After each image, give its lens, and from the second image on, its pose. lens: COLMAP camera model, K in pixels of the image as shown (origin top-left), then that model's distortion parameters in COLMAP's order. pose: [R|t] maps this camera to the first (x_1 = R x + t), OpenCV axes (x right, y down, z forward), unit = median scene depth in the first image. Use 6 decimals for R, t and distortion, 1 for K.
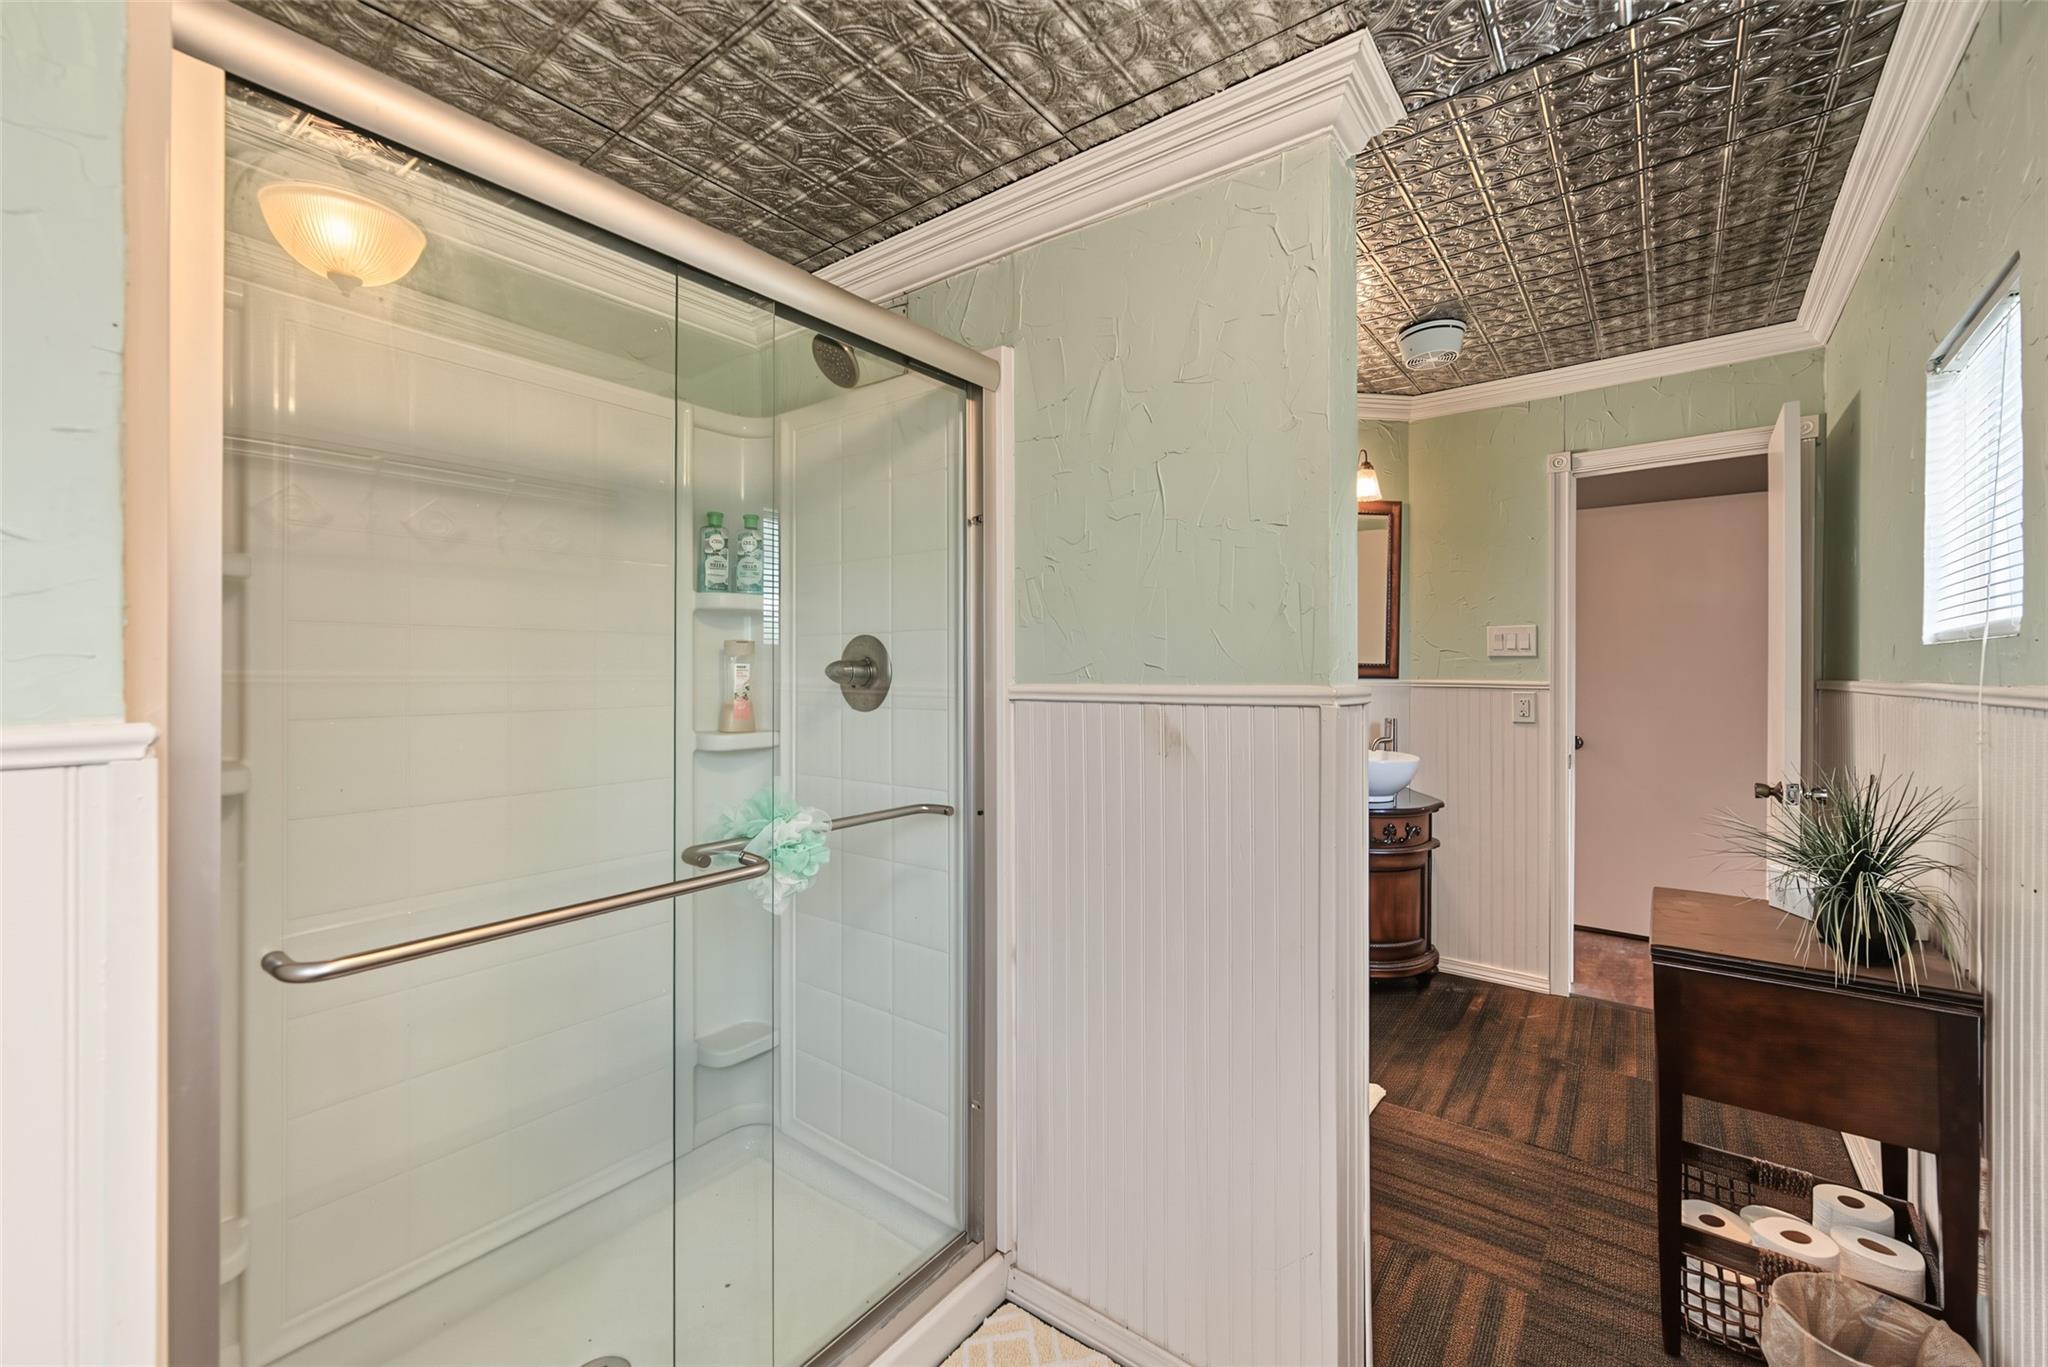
lens RADIAL K [[846.8, 0, 1033.9], [0, 846.8, 672.7], [0, 0, 1]] dist [0.002440, -0.000864]
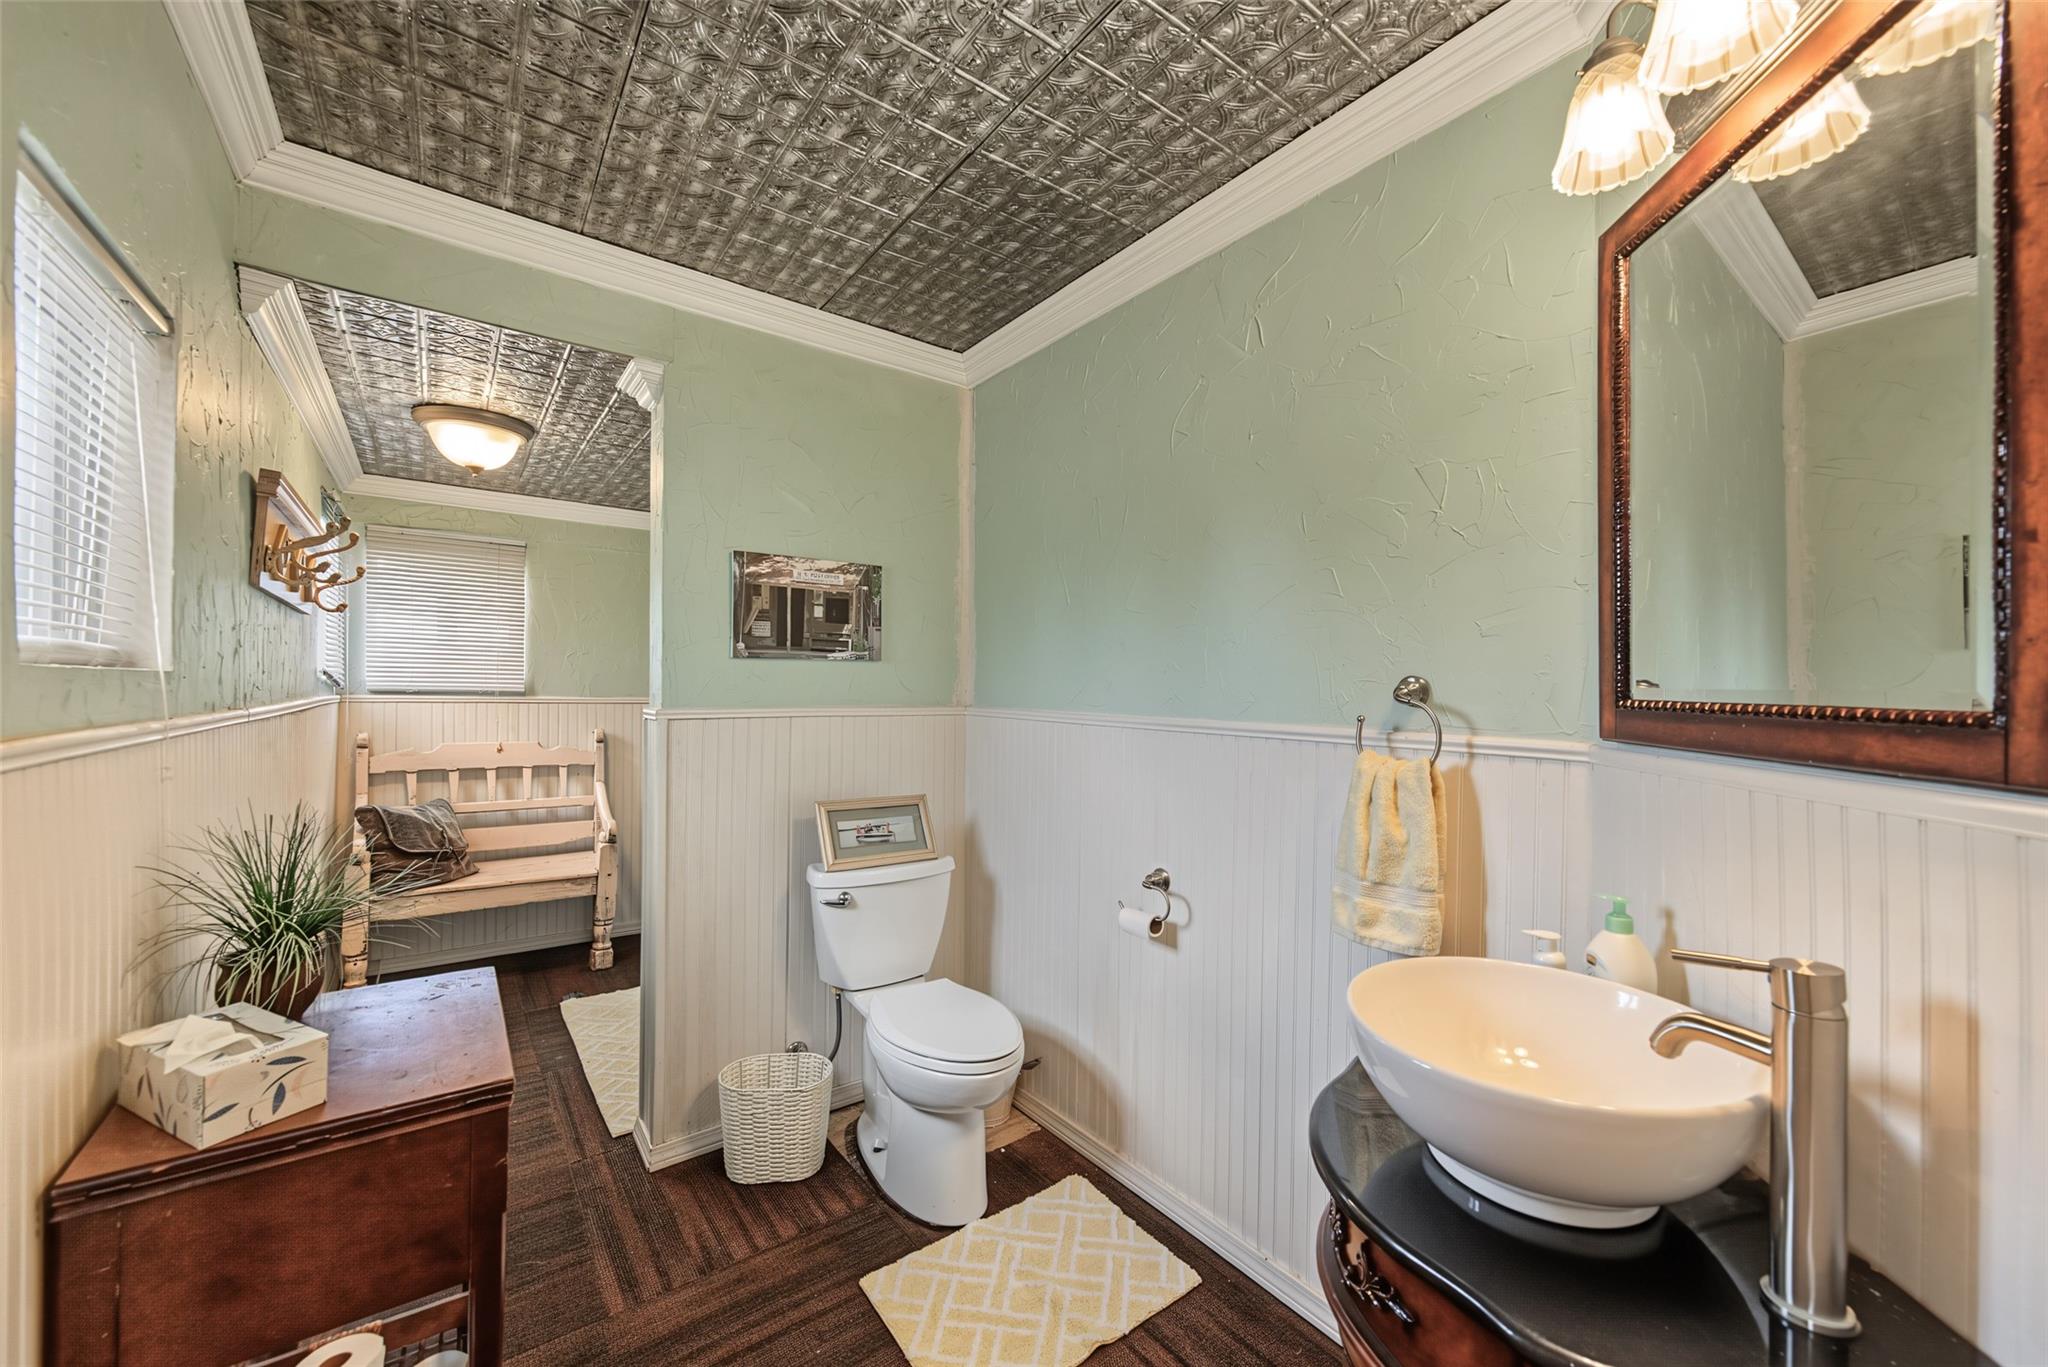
lens RADIAL K [[762.9, 0, 1024.0], [0, 762.9, 680.0], [0, 0, 1]] dist [-0.000650, 0.000698]
pose [[-0.272046, -0.009814, -0.962234, 0.397526], [-0.009295, 0.999928, -0.007570, -0.009420], [0.962239, 0.006884, -0.272117, 0.513052]]
